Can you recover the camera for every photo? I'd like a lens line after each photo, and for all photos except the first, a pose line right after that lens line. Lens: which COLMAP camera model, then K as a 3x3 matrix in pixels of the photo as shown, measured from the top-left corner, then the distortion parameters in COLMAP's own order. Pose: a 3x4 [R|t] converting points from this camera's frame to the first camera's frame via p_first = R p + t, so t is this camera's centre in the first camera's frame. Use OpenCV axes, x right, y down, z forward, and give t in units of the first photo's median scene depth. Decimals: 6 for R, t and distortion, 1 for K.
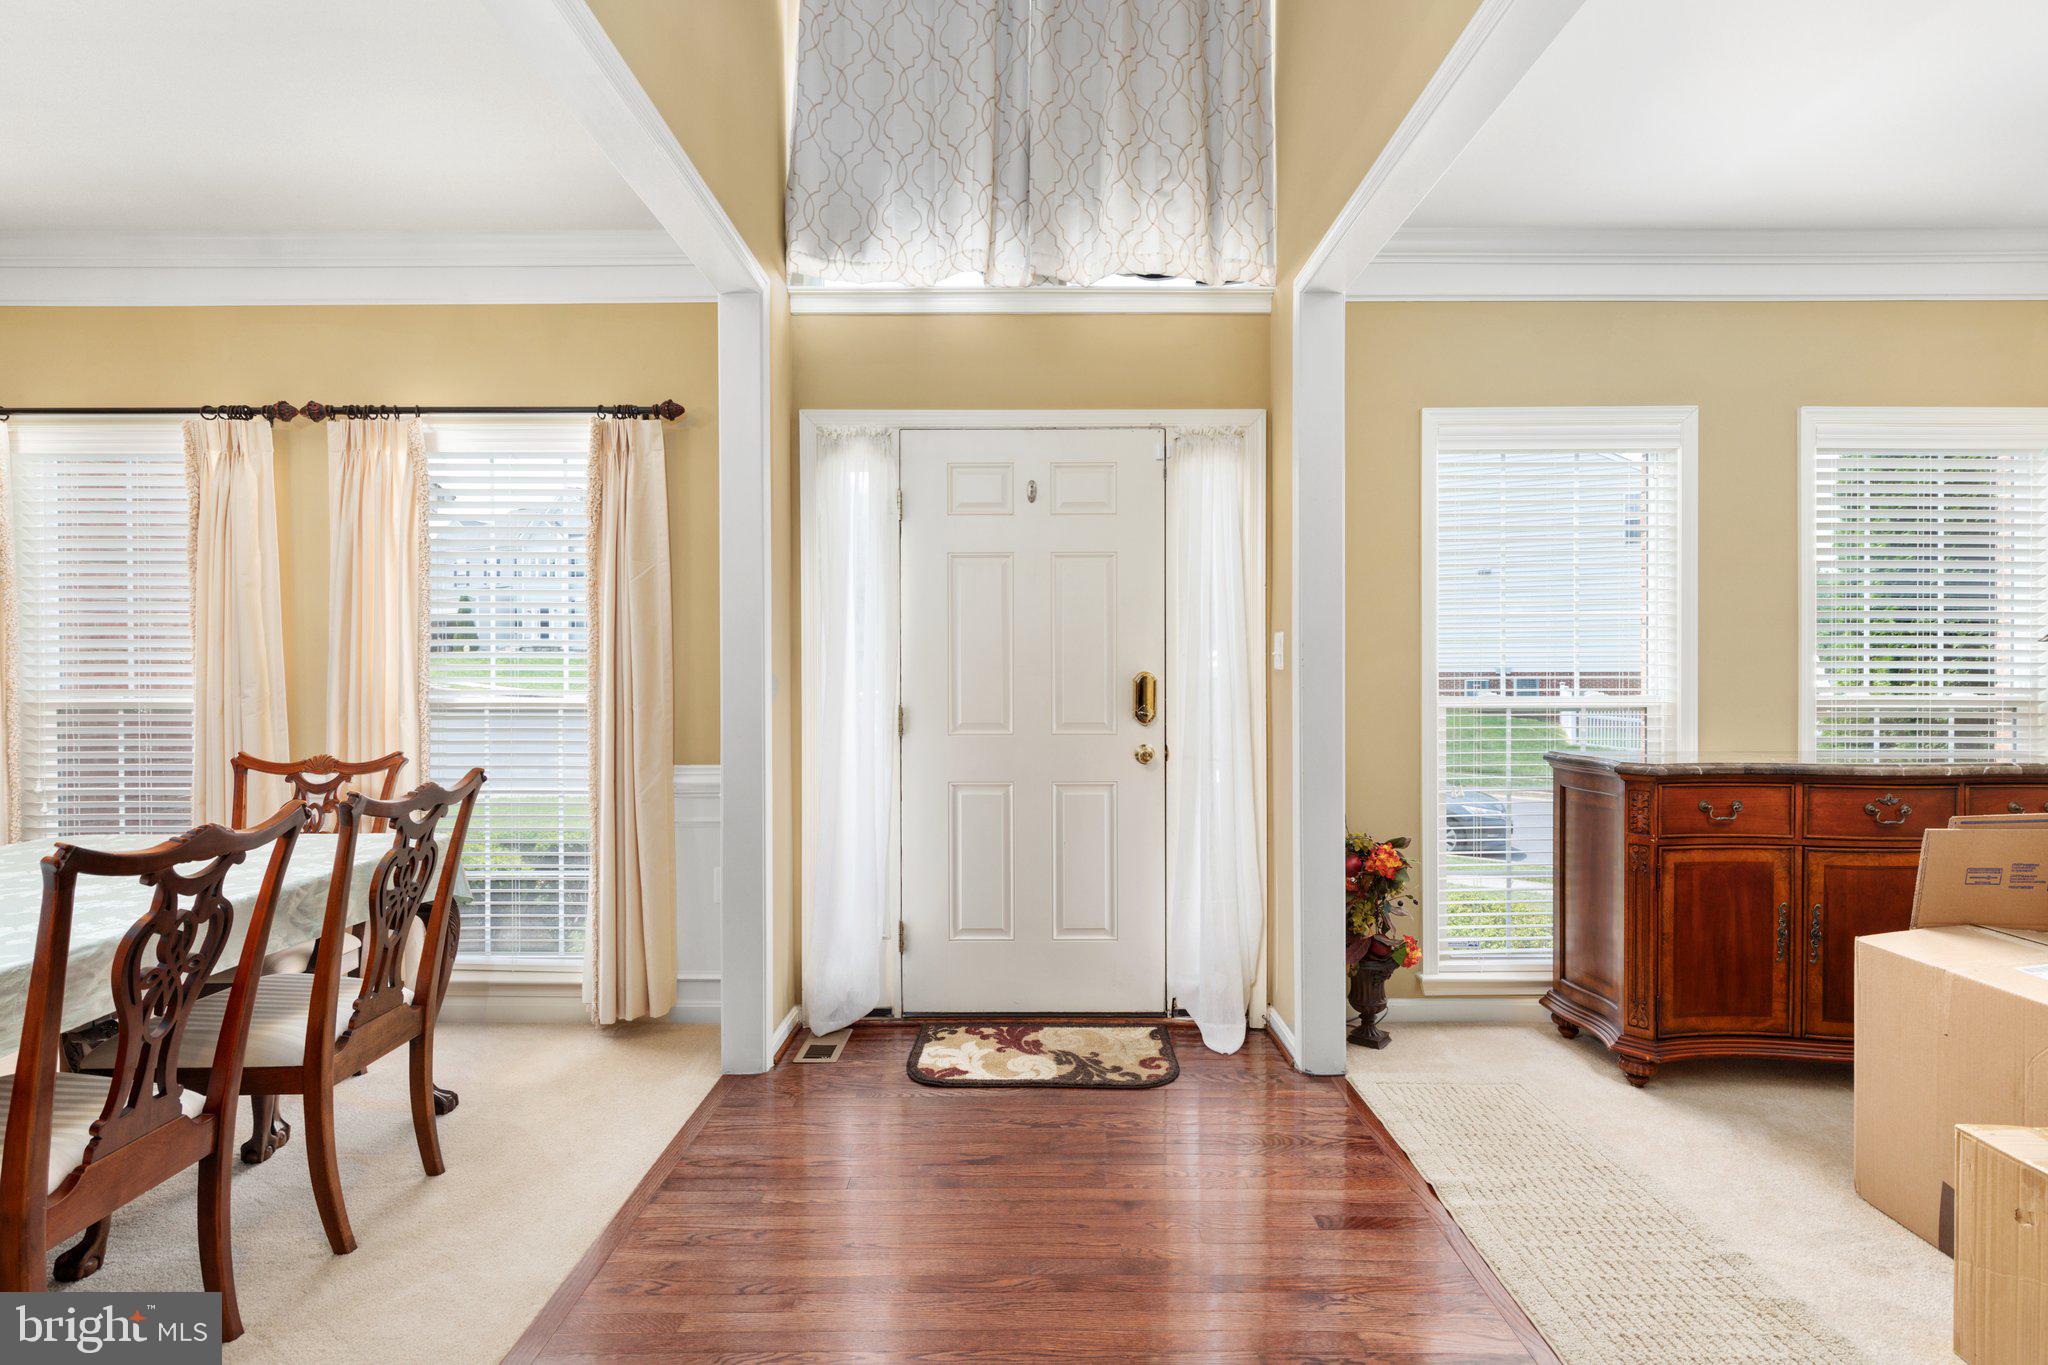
lens RADIAL K [[994.5, 0, 1038.0], [0, 994.5, 682.6], [0, 0, 1]] dist [-0.009140, 0.000423]
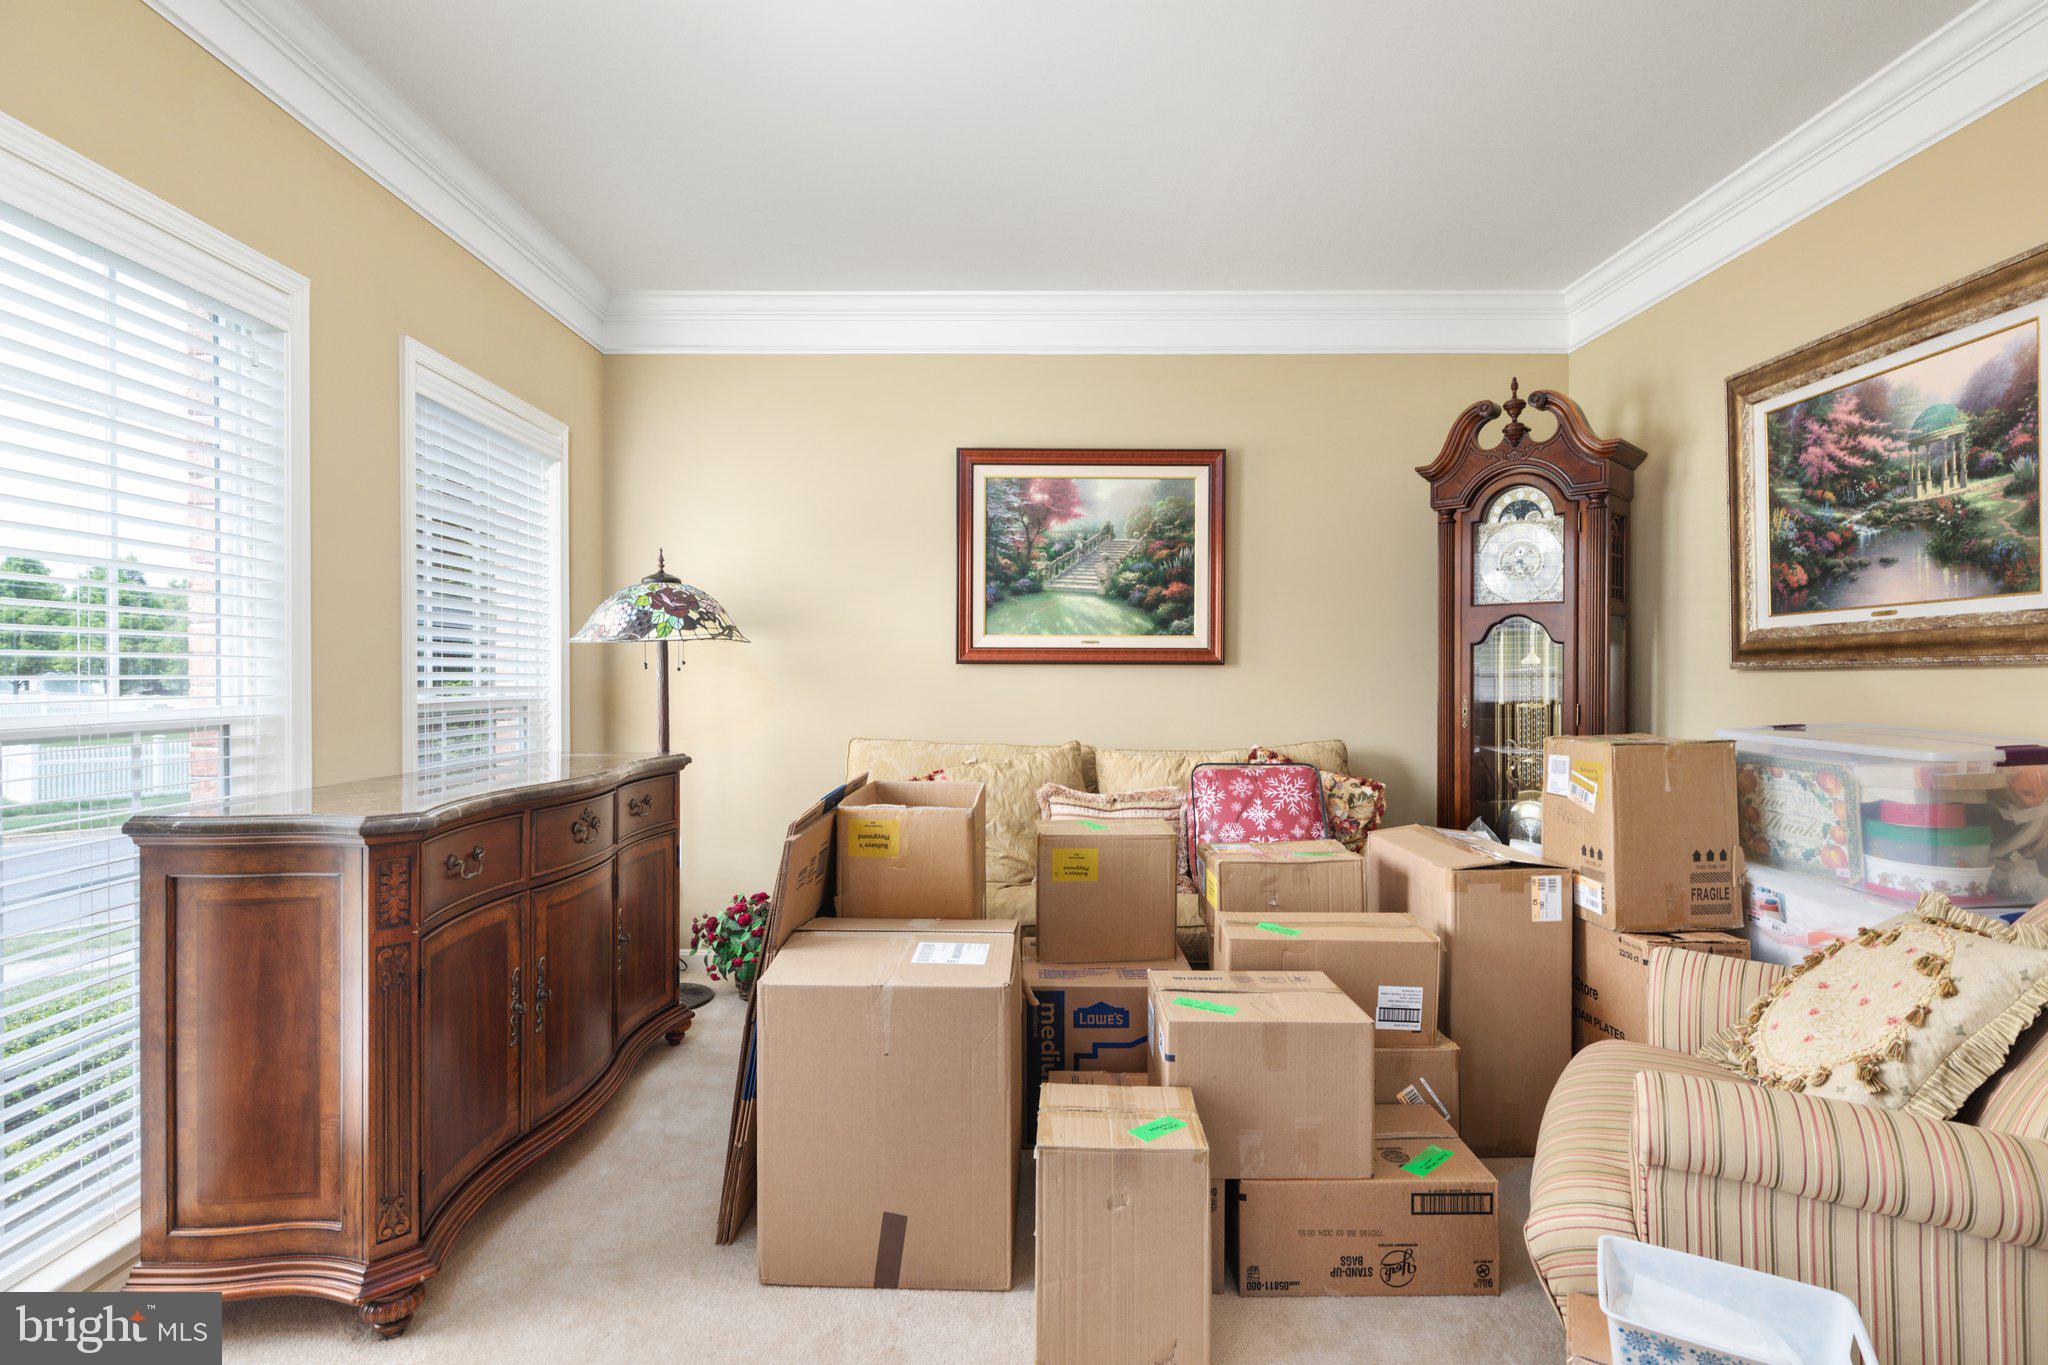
lens RADIAL K [[976.0, 0, 1024.5], [0, 976.0, 671.3], [0, 0, 1]] dist [0.001089, 0.000122]
pose [[-0.002178, 0.004320, 0.999988, -0.008682], [0.006177, 0.999972, -0.004306, -0.002996], [-0.999979, 0.006168, -0.002205, 0.524710]]
